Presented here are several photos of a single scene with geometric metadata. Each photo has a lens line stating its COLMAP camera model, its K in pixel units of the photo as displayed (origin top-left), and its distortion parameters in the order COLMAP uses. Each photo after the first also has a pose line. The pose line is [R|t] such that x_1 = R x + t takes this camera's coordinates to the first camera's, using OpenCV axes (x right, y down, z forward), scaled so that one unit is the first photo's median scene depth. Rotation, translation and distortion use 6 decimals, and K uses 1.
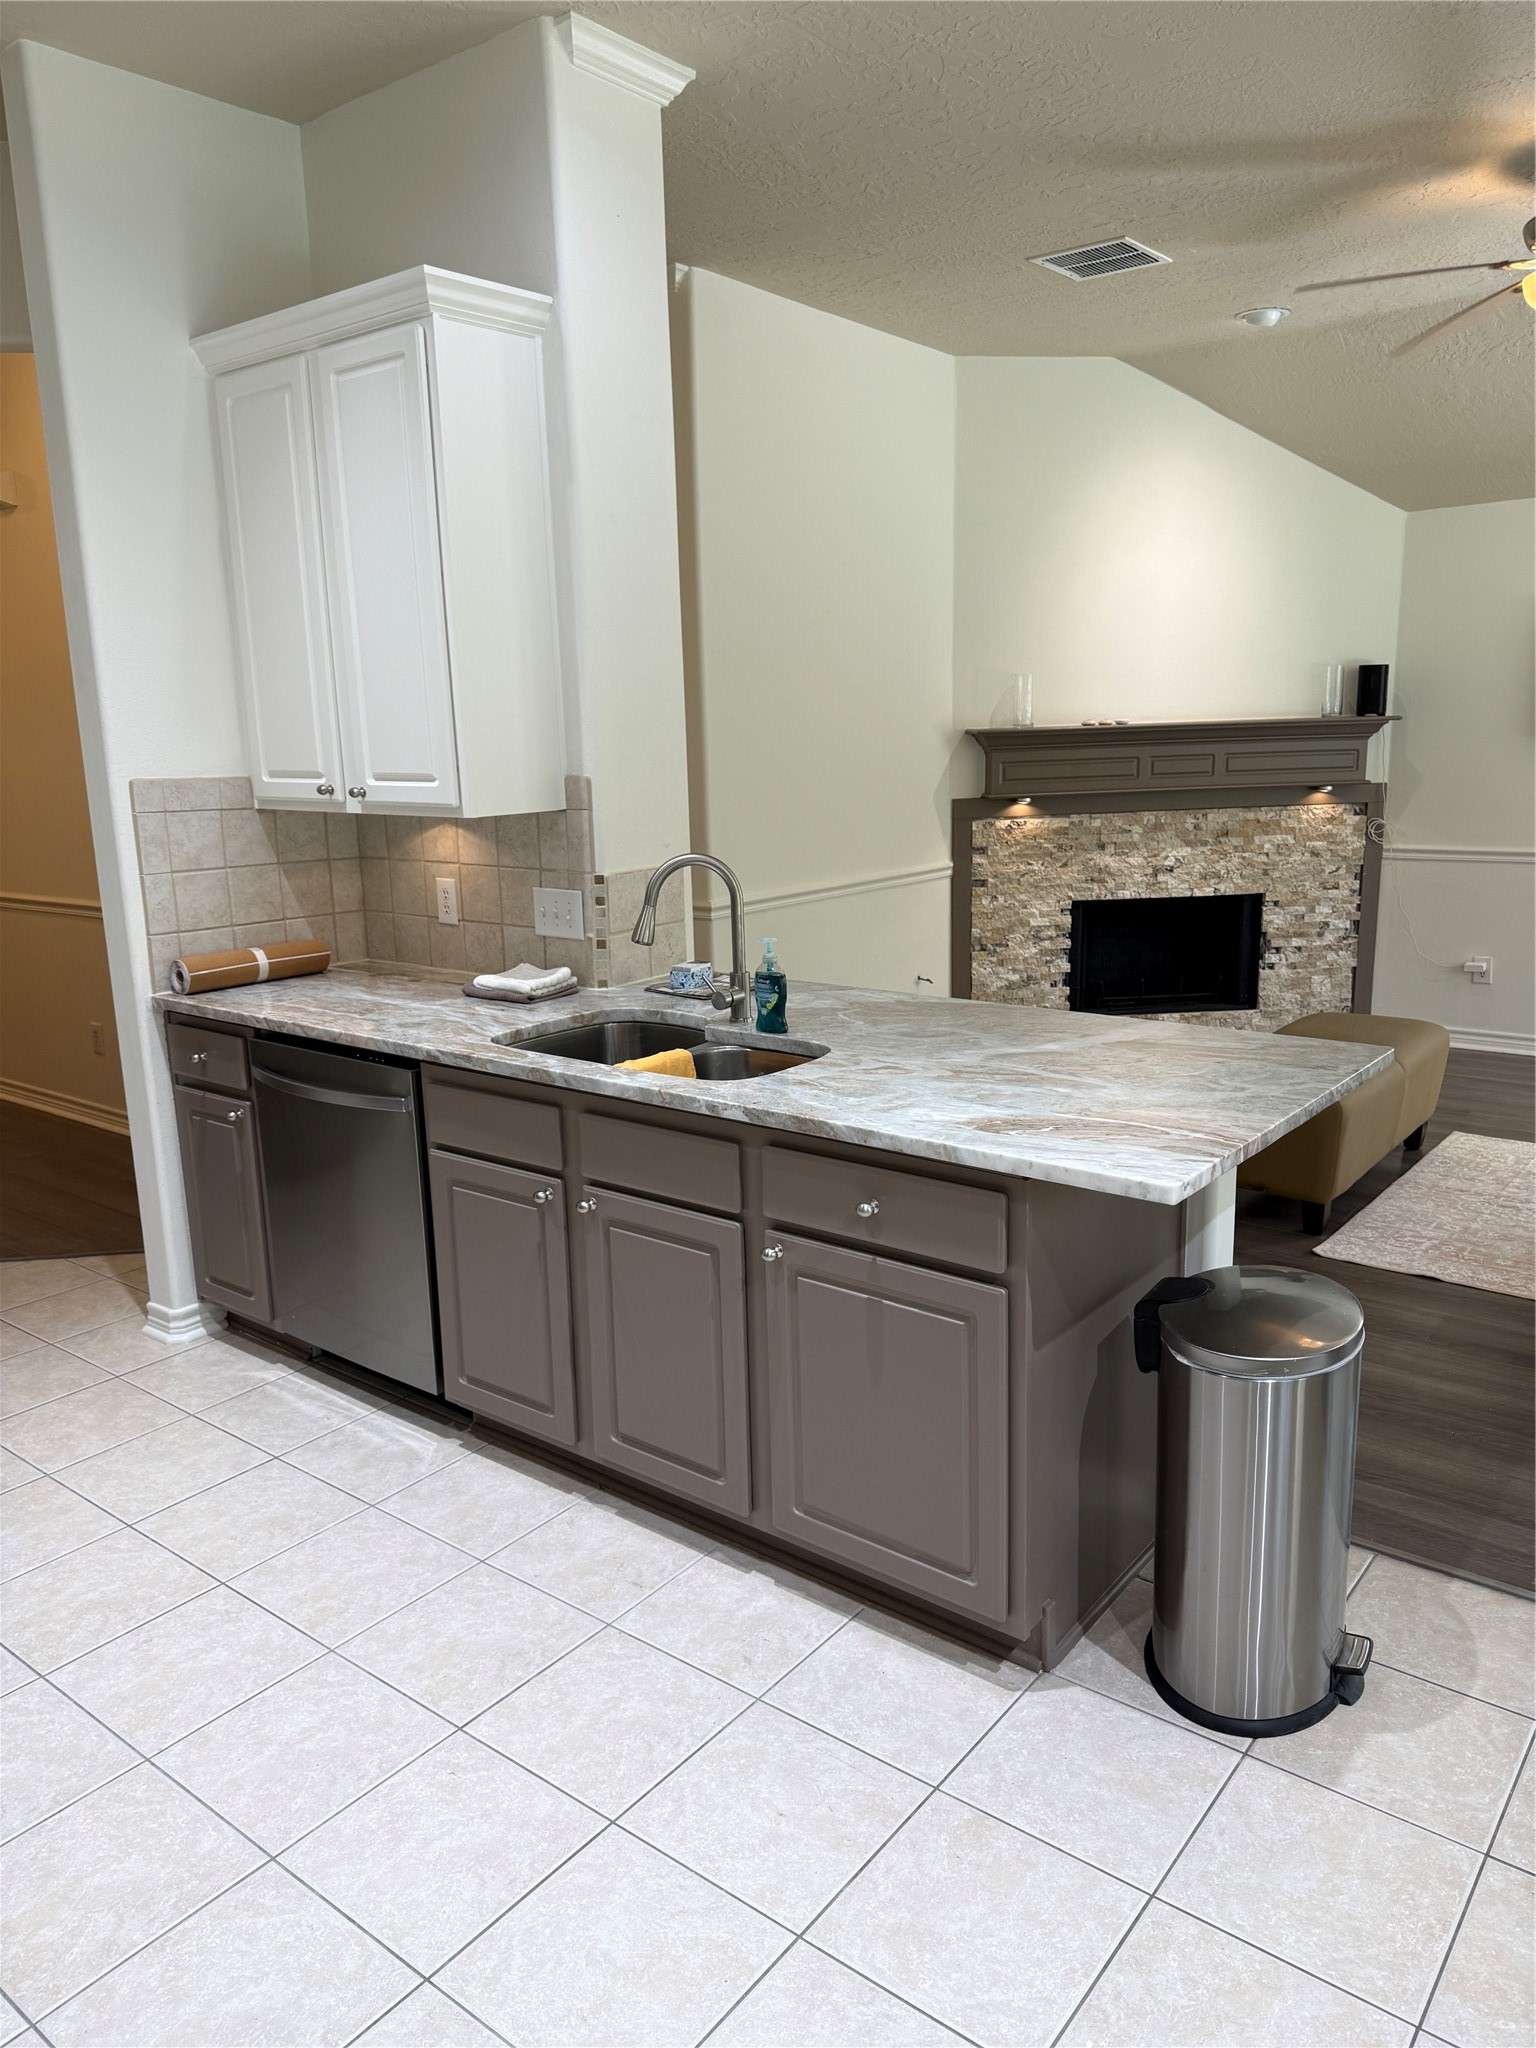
lens RADIAL K [[1451.8, 0, 739.1], [0, 1451.8, 1084.1], [0, 0, 1]] dist [0.049756, -0.050283]
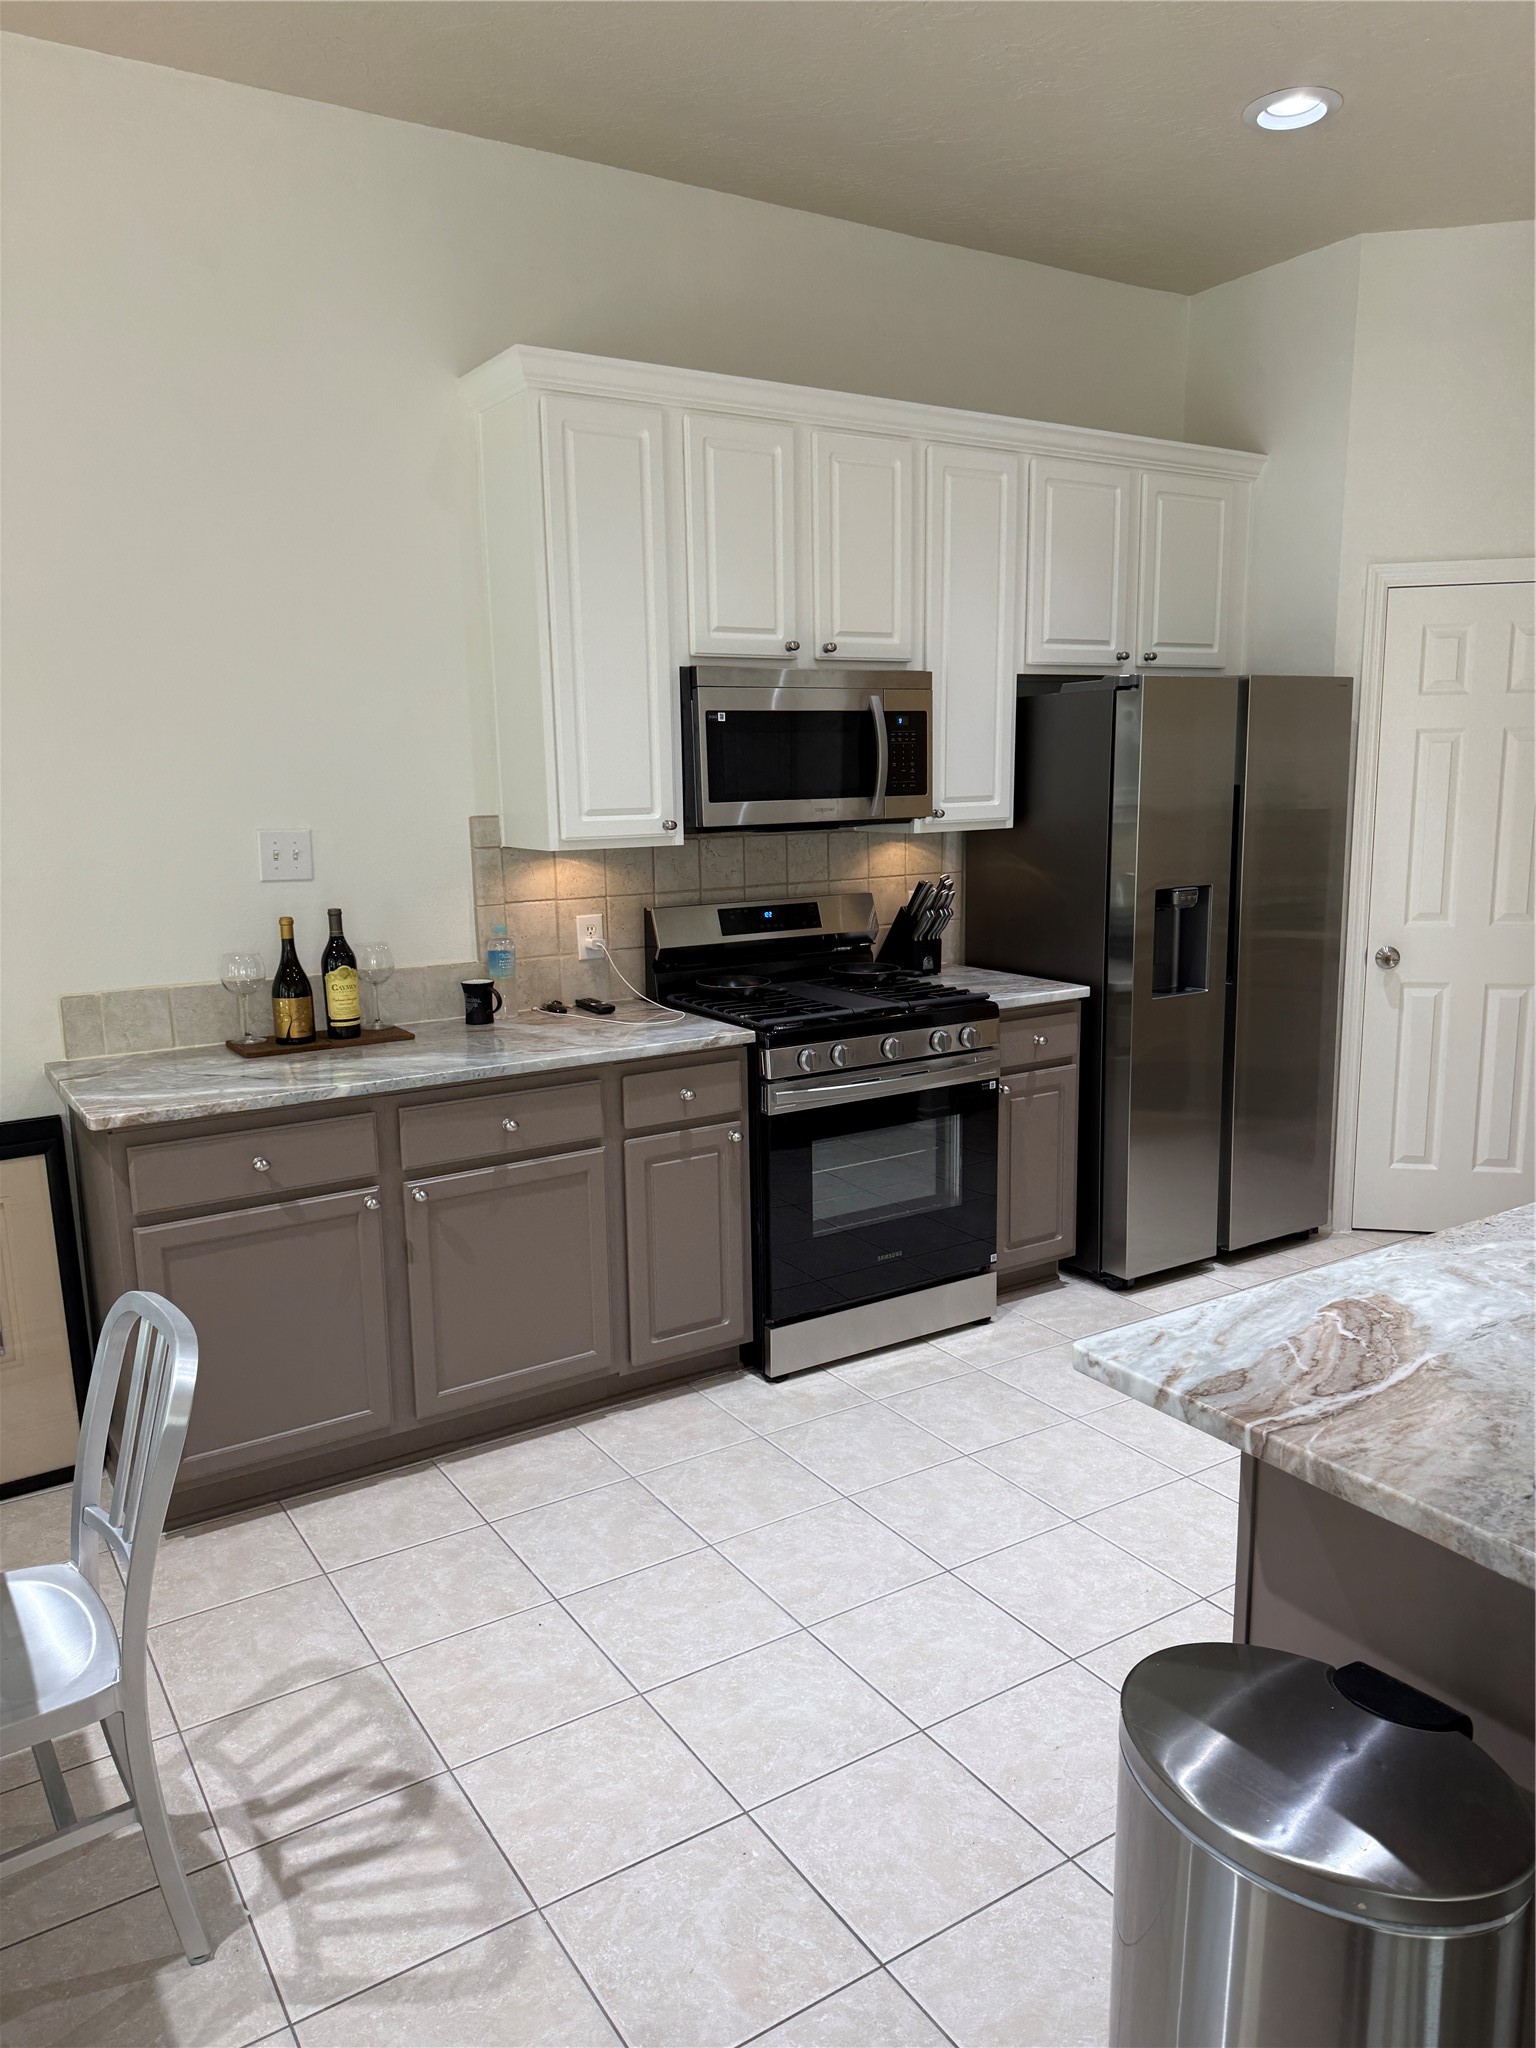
lens RADIAL K [[1451.8, 0, 785.9], [0, 1451.8, 1038.1], [0, 0, 1]] dist [0.049756, -0.050283]
pose [[-0.311263, 0.206049, -0.927717, 0.804397], [-0.198833, 0.940485, 0.275596, -0.214946], [0.929290, 0.270244, -0.251769, 0.754647]]
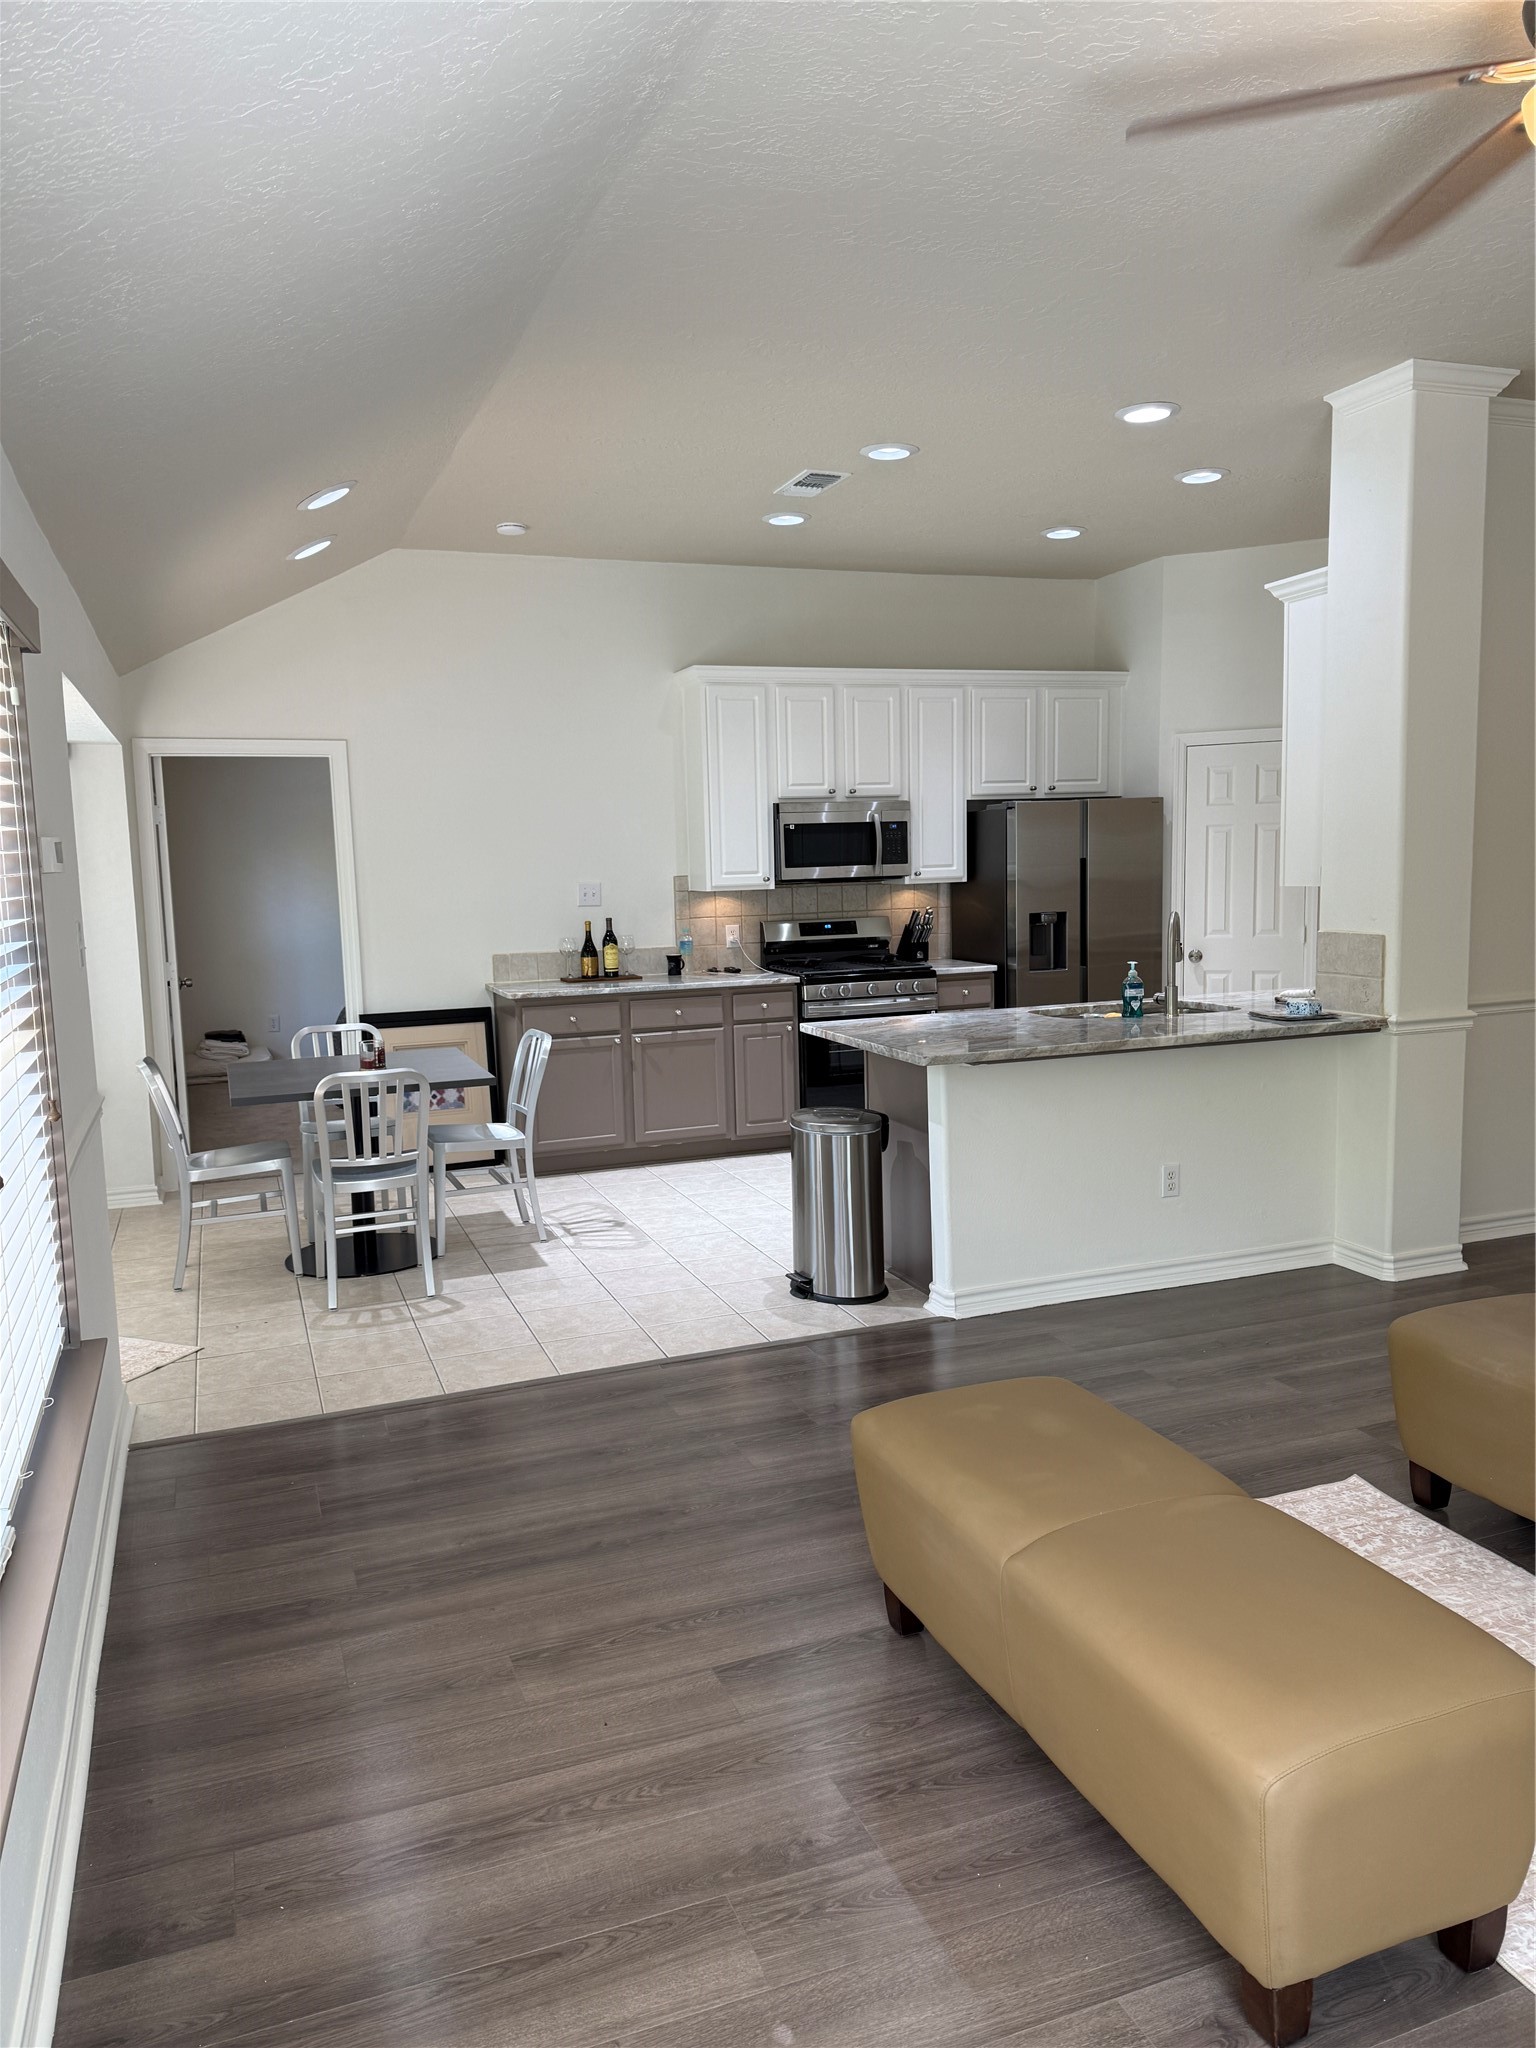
lens RADIAL K [[1451.8, 0, 765.8], [0, 1451.8, 1014.4], [0, 0, 1]] dist [0.049756, -0.050283]
pose [[-0.510242, 0.135392, -0.849307, 1.961390], [-0.161199, 0.954973, 0.249081, -0.457056], [0.844789, 0.263999, -0.465442, 1.638605]]
